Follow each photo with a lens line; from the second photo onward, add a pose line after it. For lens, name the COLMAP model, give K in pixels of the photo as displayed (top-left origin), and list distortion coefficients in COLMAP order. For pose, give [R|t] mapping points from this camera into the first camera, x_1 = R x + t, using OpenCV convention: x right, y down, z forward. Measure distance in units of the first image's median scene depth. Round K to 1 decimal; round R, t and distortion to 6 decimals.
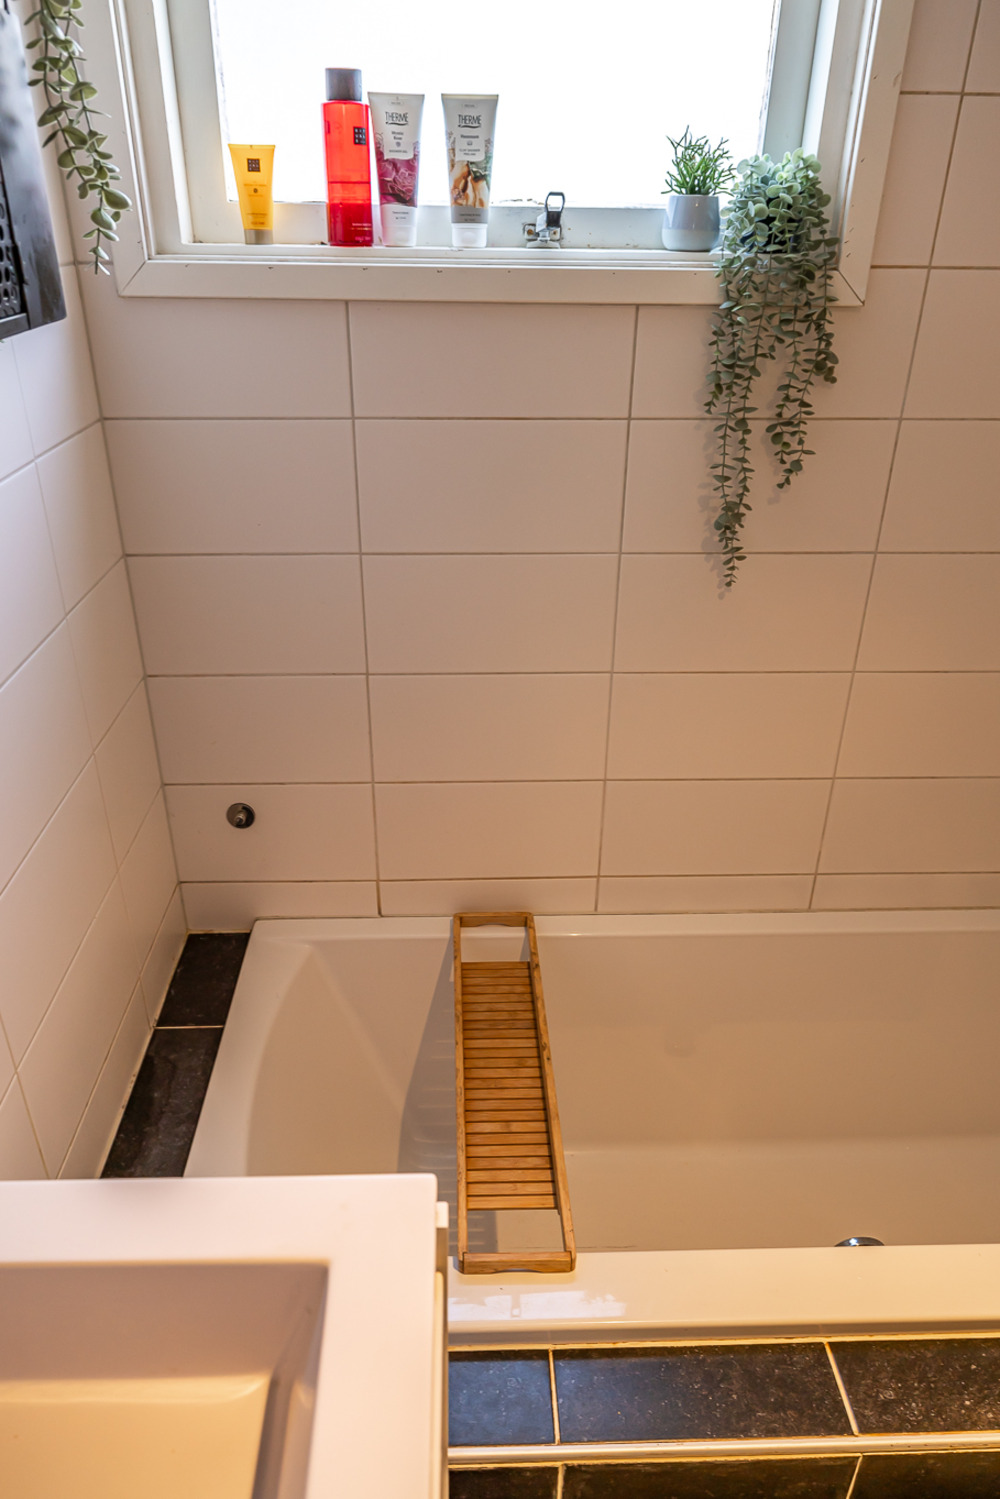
lens RADIAL K [[1013.9, 0, 496.7], [0, 1013.9, 749.9], [0, 0, 1]] dist [0.004560, 0.000149]
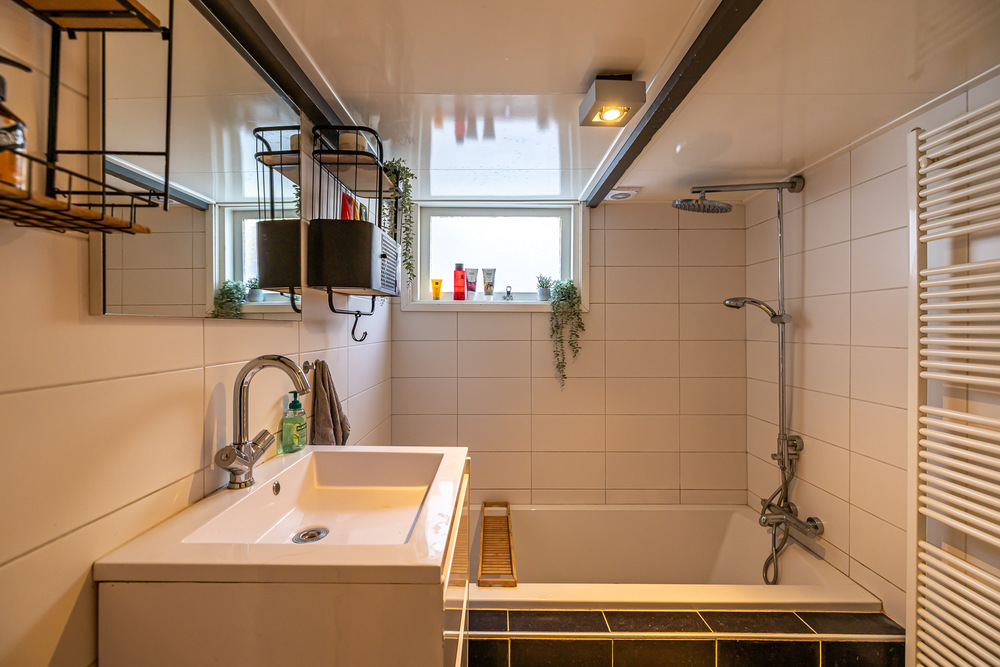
lens RADIAL K [[421.9, 0, 498.5], [0, 421.9, 330.9], [0, 0, 1]] dist [0.001801, -0.000081]
pose [[0.999436, -0.009655, -0.032152, 0.064432], [-0.006719, 0.880845, -0.473357, 0.400344], [0.032892, 0.473306, 0.880284, -0.408440]]
